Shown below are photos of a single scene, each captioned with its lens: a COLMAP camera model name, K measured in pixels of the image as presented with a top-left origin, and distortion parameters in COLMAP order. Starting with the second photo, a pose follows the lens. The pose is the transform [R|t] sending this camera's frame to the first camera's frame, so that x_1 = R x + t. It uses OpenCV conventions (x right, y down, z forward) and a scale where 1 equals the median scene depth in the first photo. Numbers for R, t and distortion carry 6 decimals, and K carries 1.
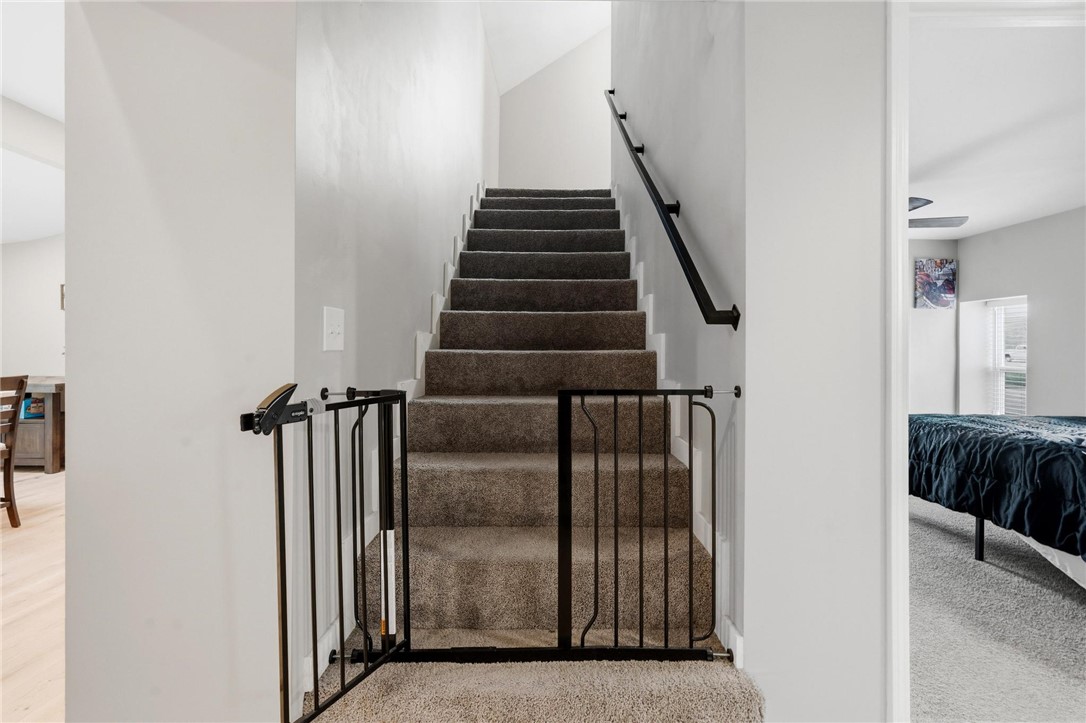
lens RADIAL K [[502.4, 0, 542.9], [0, 502.4, 348.4], [0, 0, 1]] dist [-0.000770, -0.000239]
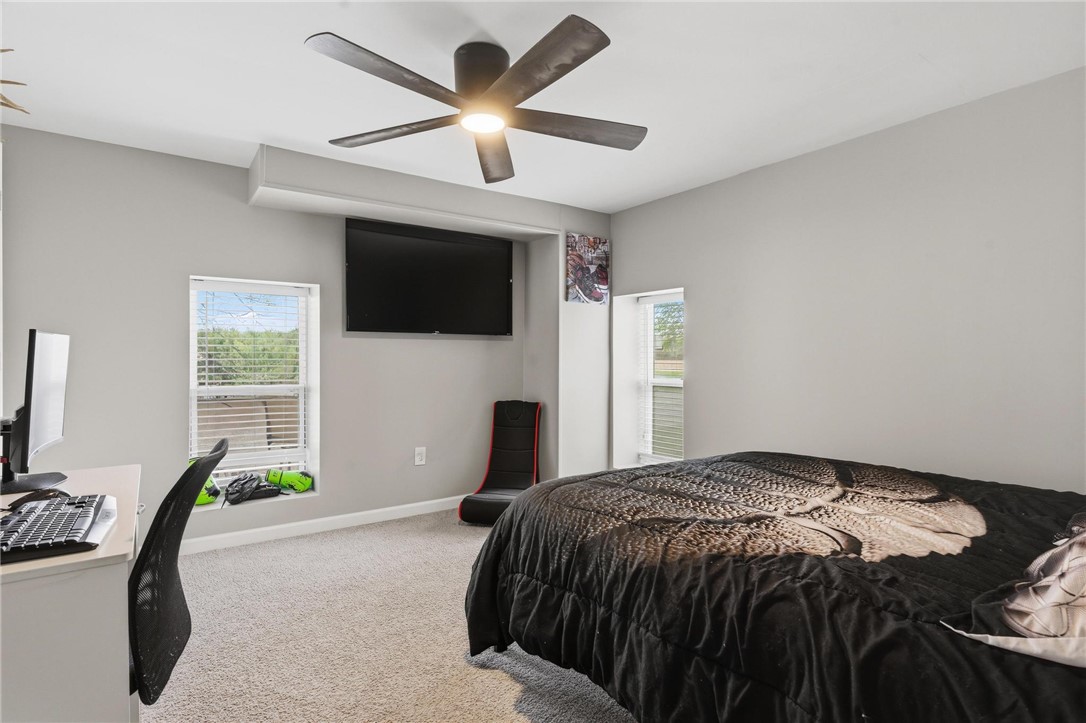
lens RADIAL K [[530.6, 0, 543.0], [0, 530.6, 361.5], [0, 0, 1]] dist [0.001259, -0.000070]
pose [[0.819355, -0.007348, 0.573240, 0.278873], [0.002635, 0.999956, 0.009052, -0.000364], [-0.573281, -0.005907, 0.819338, 0.398720]]
